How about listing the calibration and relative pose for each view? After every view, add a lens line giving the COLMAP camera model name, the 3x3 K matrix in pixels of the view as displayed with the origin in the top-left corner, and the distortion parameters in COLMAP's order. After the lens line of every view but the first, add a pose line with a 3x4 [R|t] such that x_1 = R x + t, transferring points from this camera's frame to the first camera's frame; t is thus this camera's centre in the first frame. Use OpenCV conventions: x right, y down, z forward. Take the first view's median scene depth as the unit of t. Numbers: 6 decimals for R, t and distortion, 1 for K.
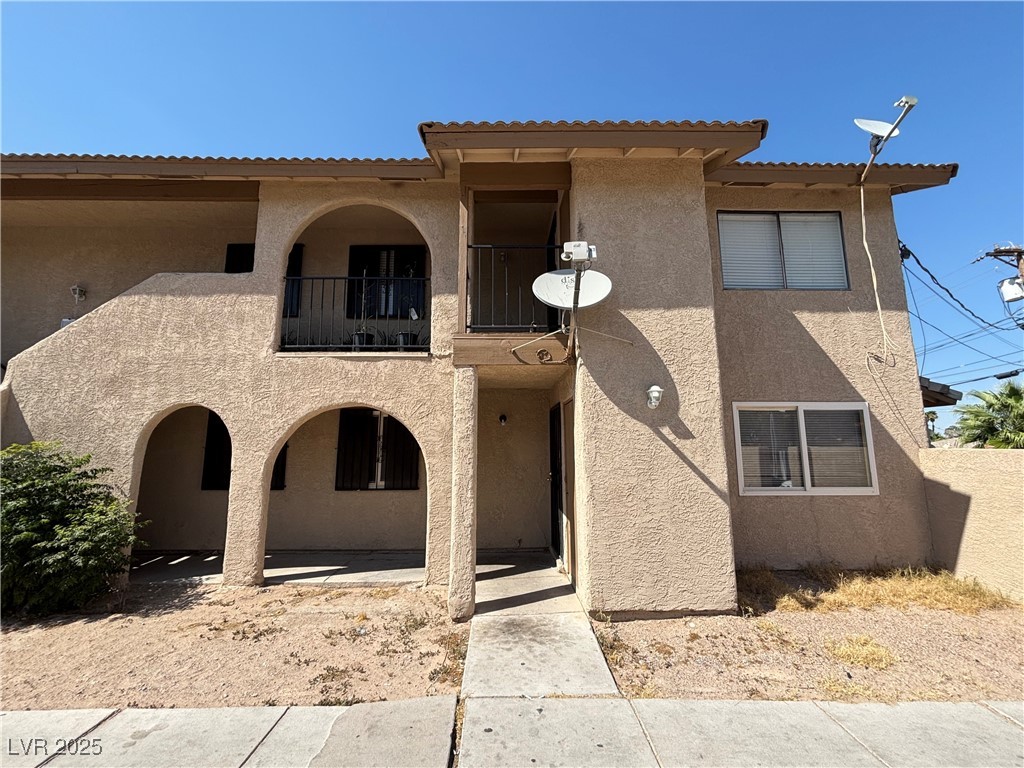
lens RADIAL K [[414.9, 0, 511.9], [0, 414.9, 378.4], [0, 0, 1]] dist [0.007581, -0.000901]
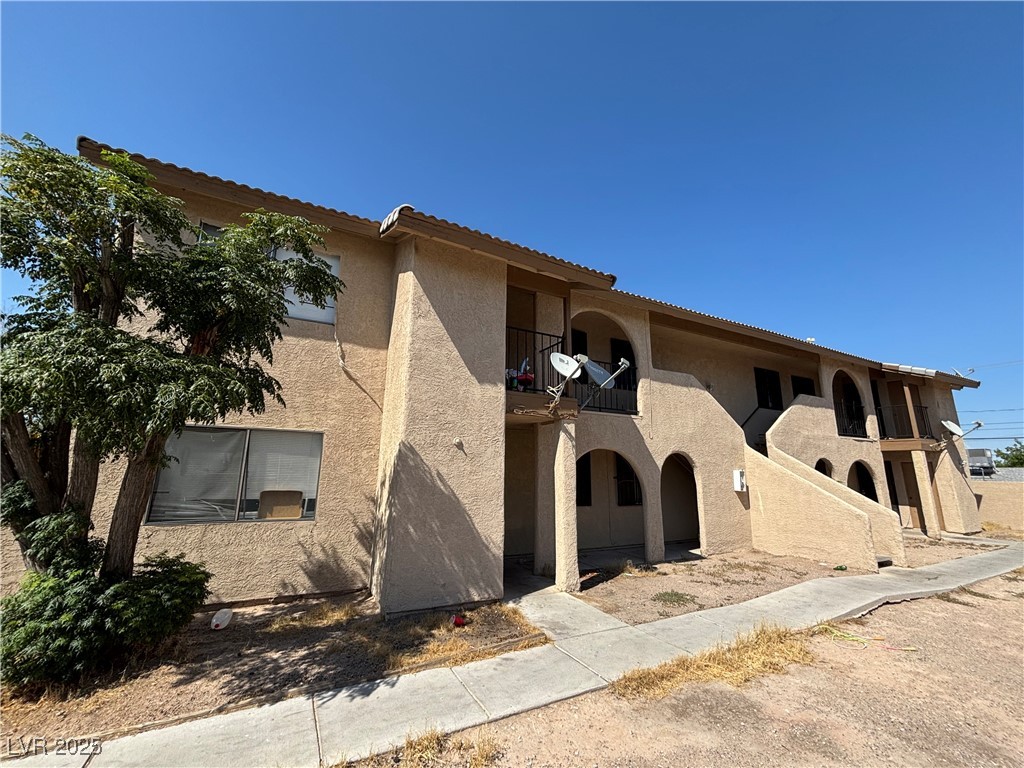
lens RADIAL K [[414.9, 0, 510.5], [0, 414.9, 388.4], [0, 0, 1]] dist [0.007581, -0.000901]
pose [[0.882151, 0.118455, 0.455827, -2.935949], [-0.081366, 0.991632, -0.100228, 0.041094], [-0.463885, 0.051327, 0.884407, -0.137593]]
